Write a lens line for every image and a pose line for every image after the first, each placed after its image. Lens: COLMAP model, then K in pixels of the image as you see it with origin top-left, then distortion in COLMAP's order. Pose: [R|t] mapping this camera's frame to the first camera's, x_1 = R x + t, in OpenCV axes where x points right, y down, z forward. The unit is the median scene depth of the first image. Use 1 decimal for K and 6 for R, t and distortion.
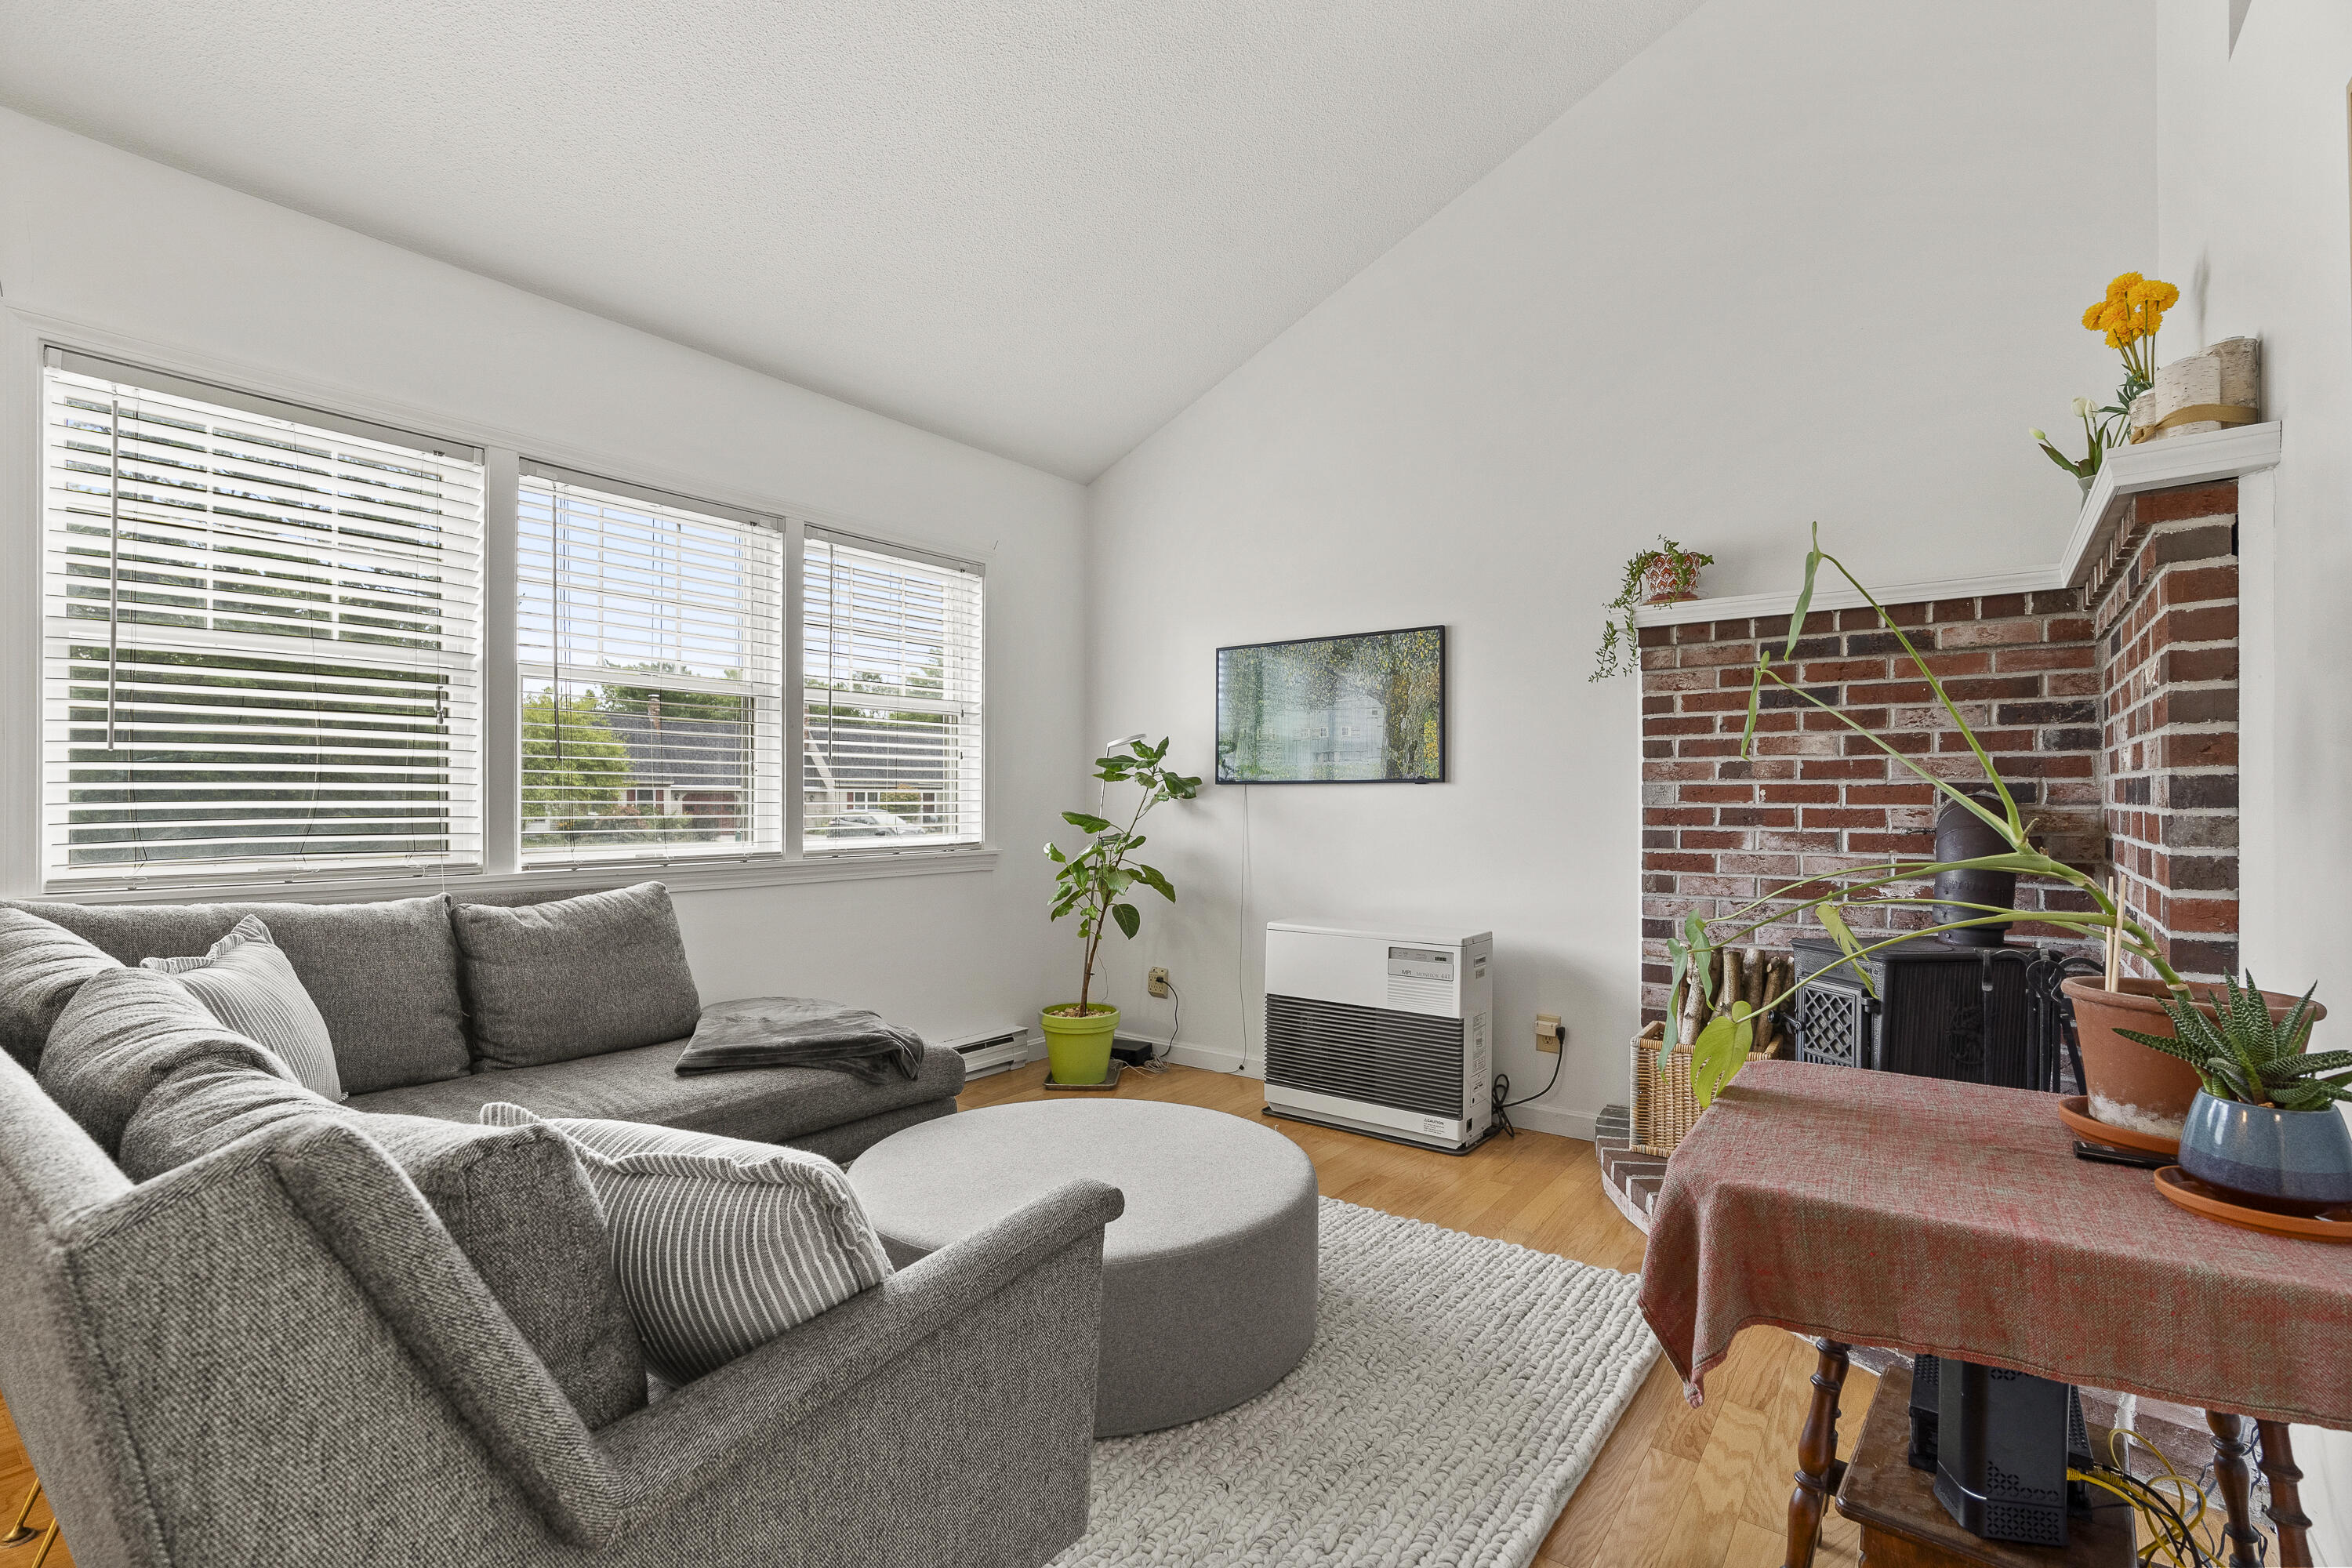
lens RADIAL K [[1069.3, 0, 1170.7], [0, 1069.3, 797.1], [0, 0, 1]] dist [-0.003718, 0.000414]
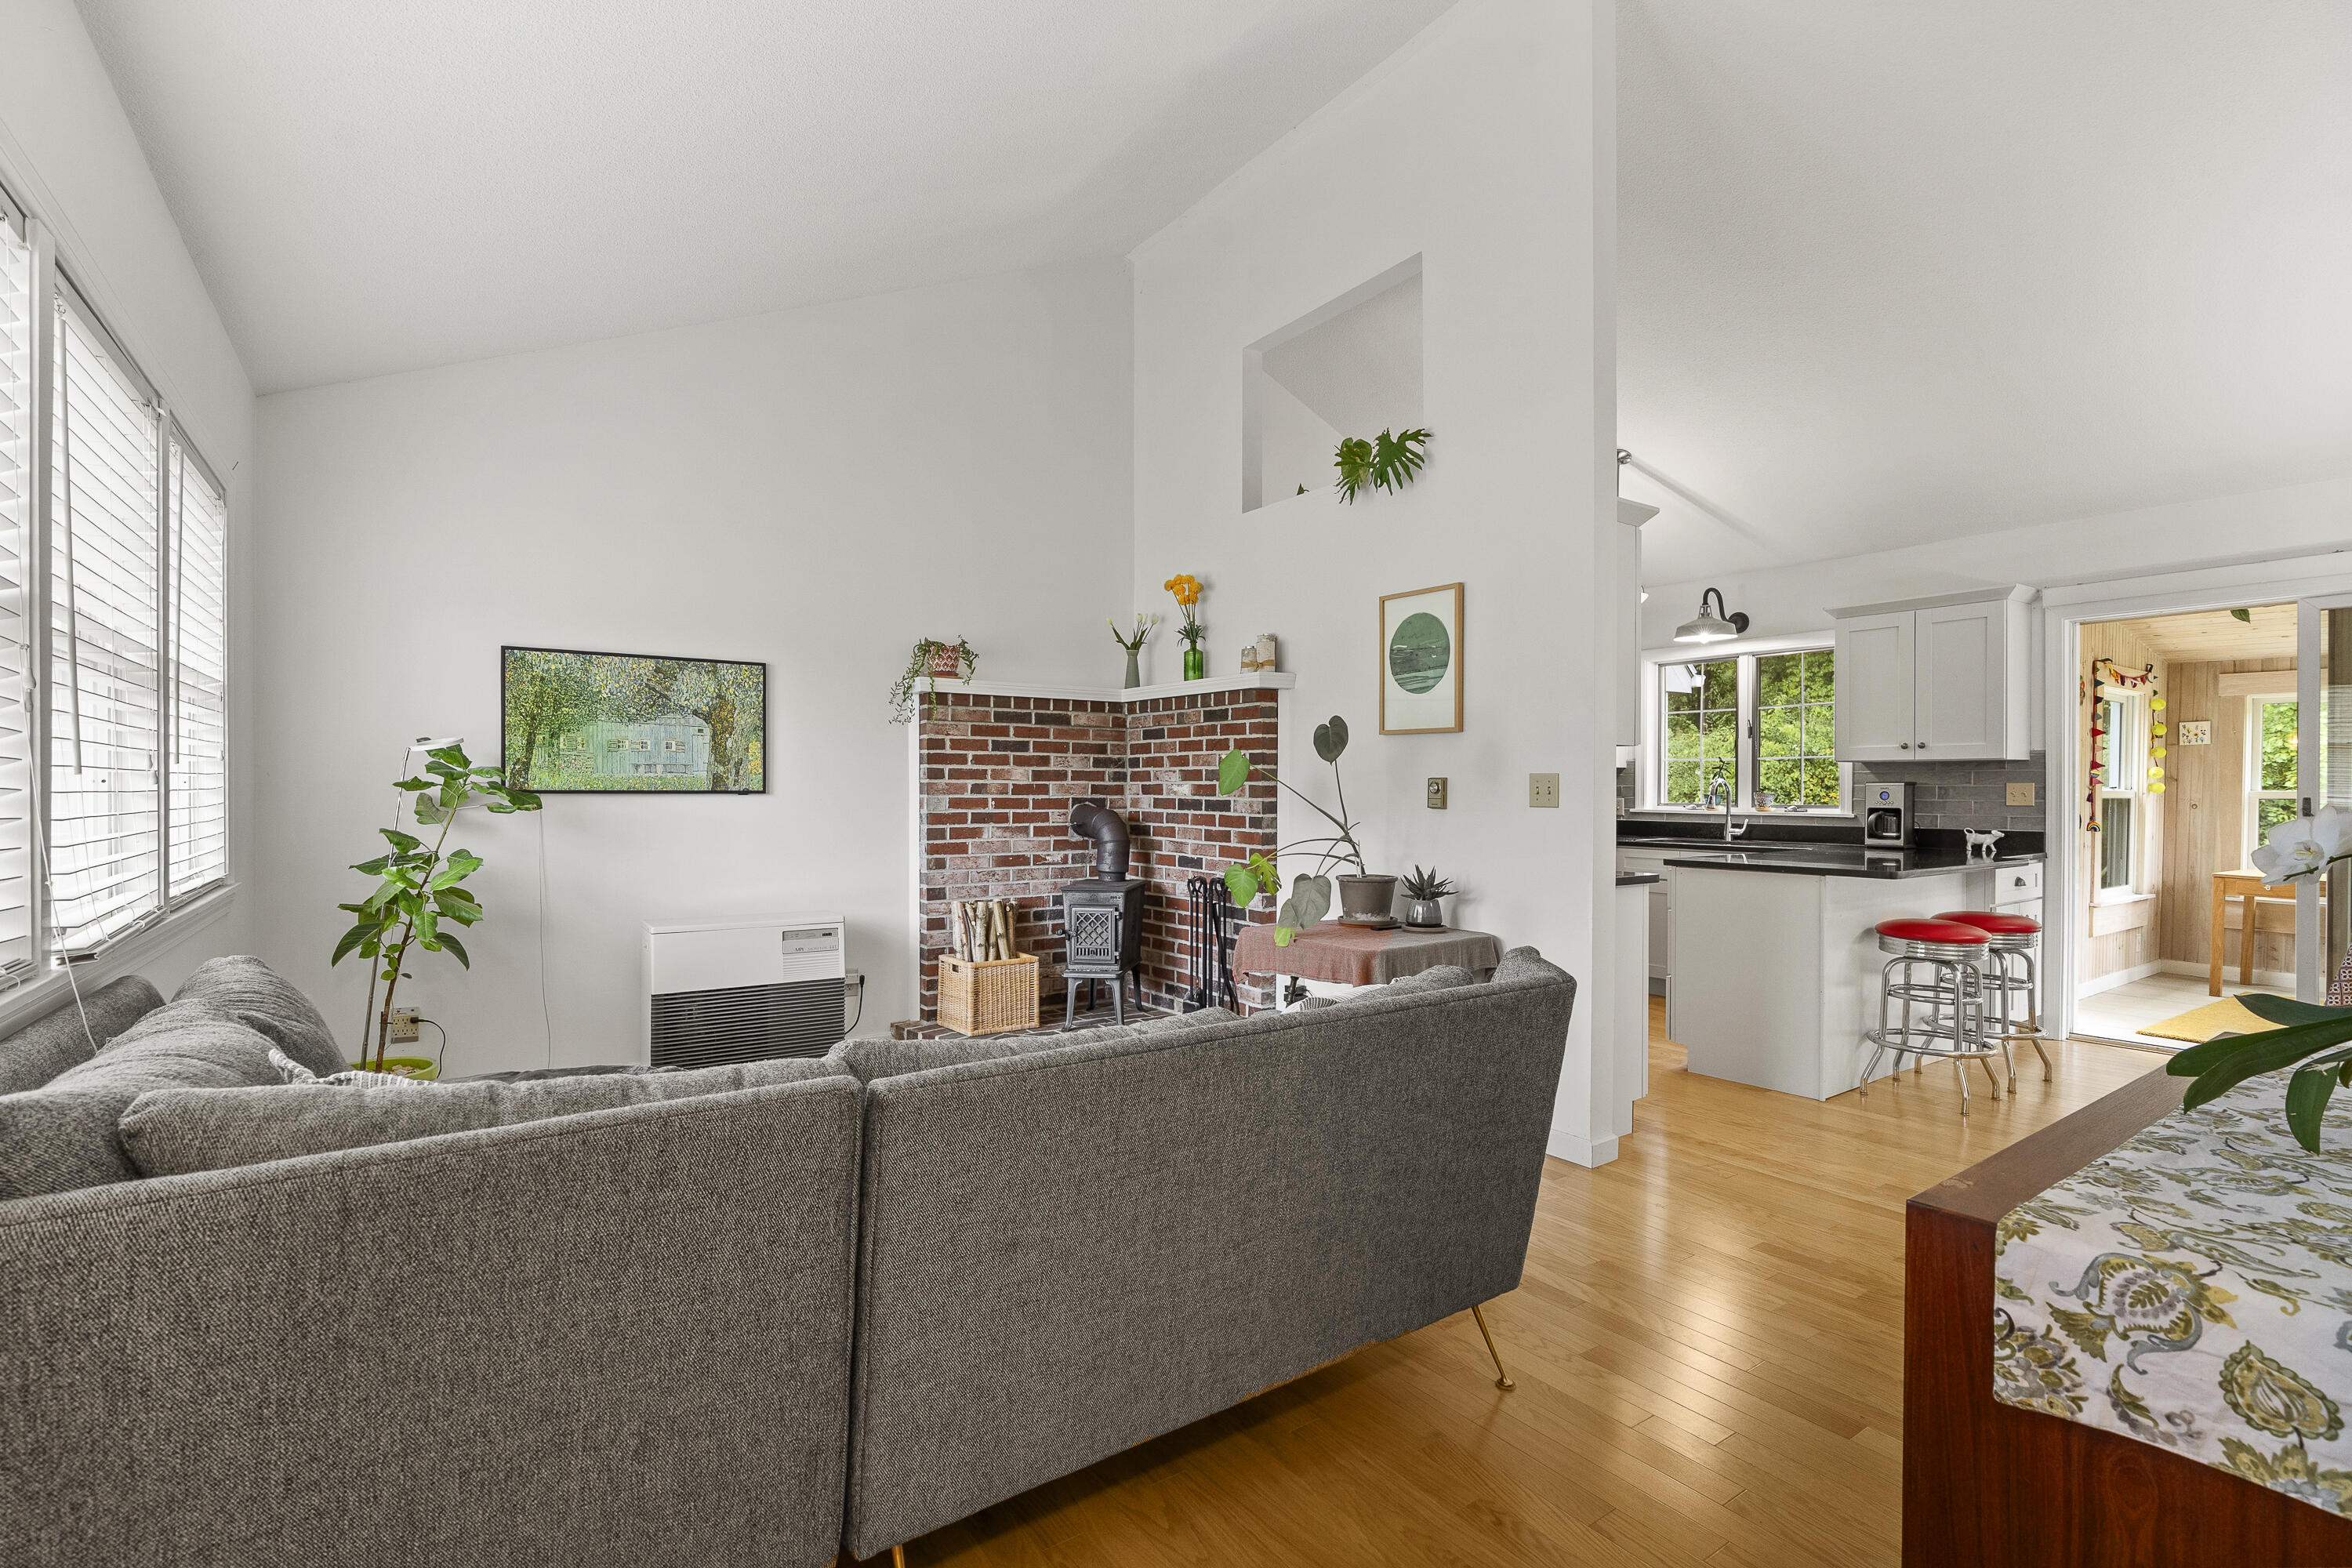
lens RADIAL K [[1069.3, 0, 1170.7], [0, 1069.3, 797.1], [0, 0, 1]] dist [-0.003718, 0.000414]
pose [[0.319998, -0.007403, 0.947389, -0.901670], [-0.008061, 0.999912, 0.010536, -0.032127], [-0.947384, -0.011008, 0.319910, 0.221743]]
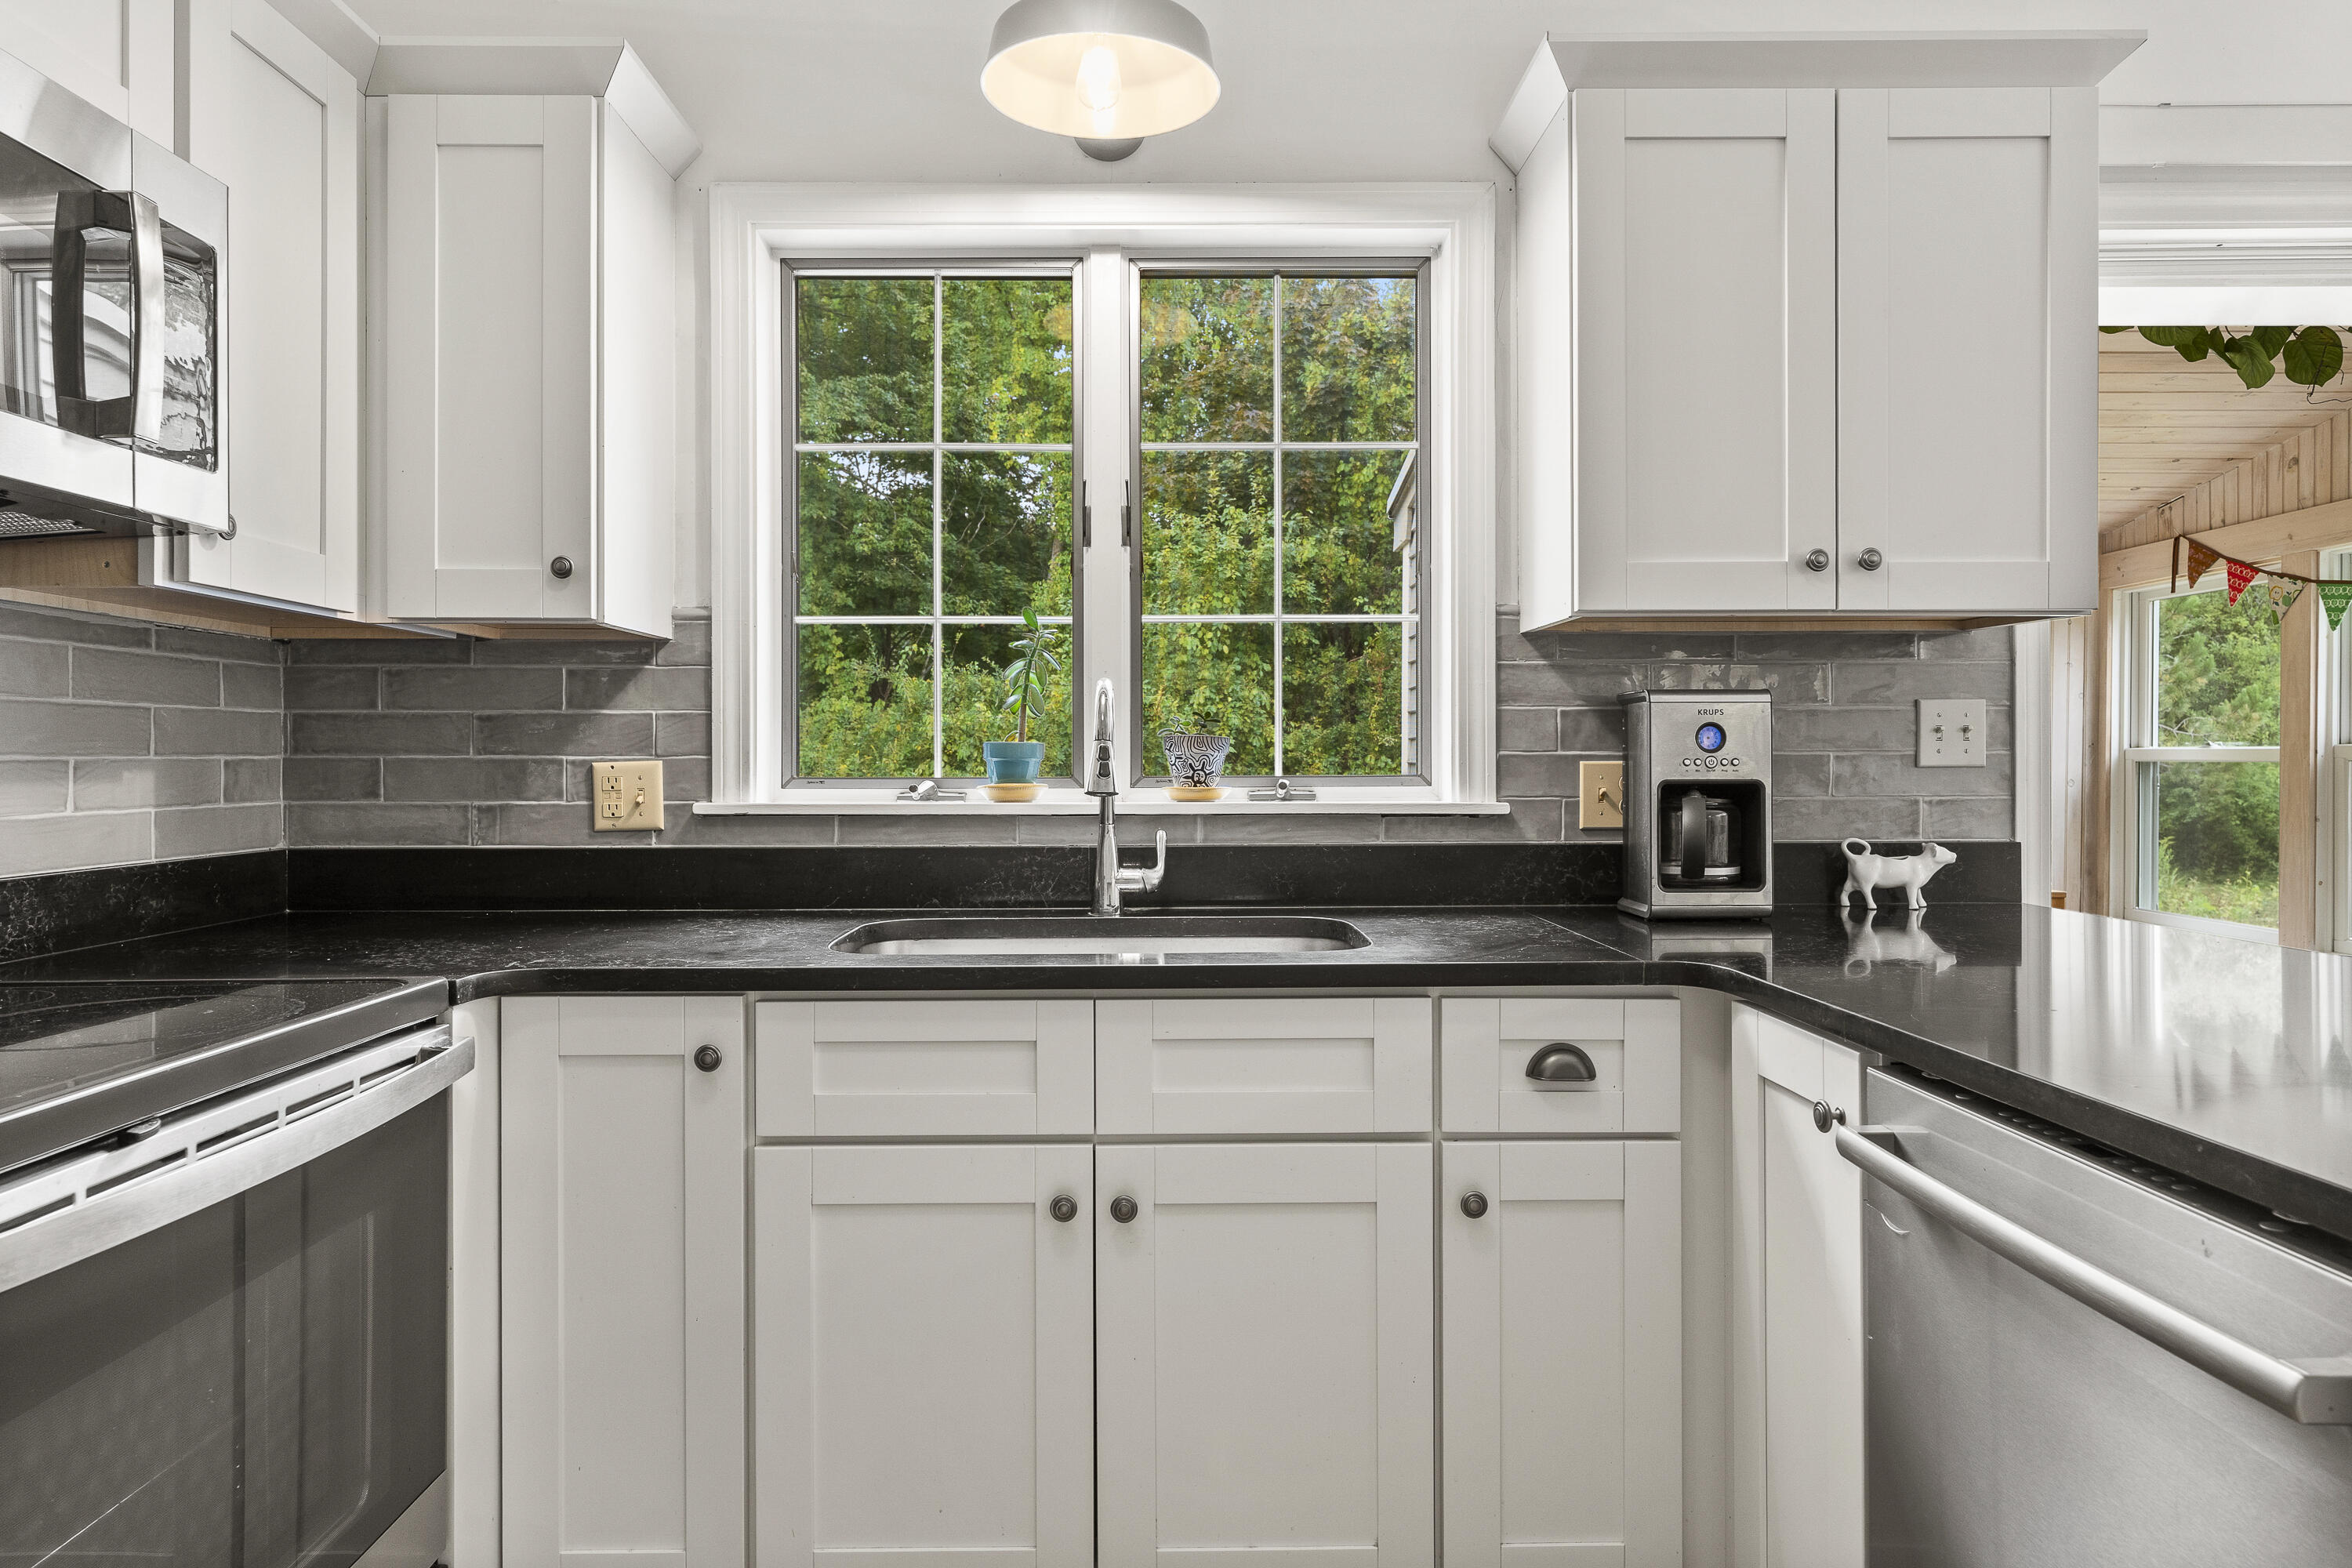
lens RADIAL K [[1410.0, 0, 1165.6], [0, 1410.0, 755.9], [0, 0, 1]] dist [0.000148, 0.000720]
pose [[-0.599673, 0.002441, 0.800242, 0.797997], [-0.001381, 0.999991, -0.004086, -0.013465], [-0.800244, -0.003556, -0.599664, 0.273696]]
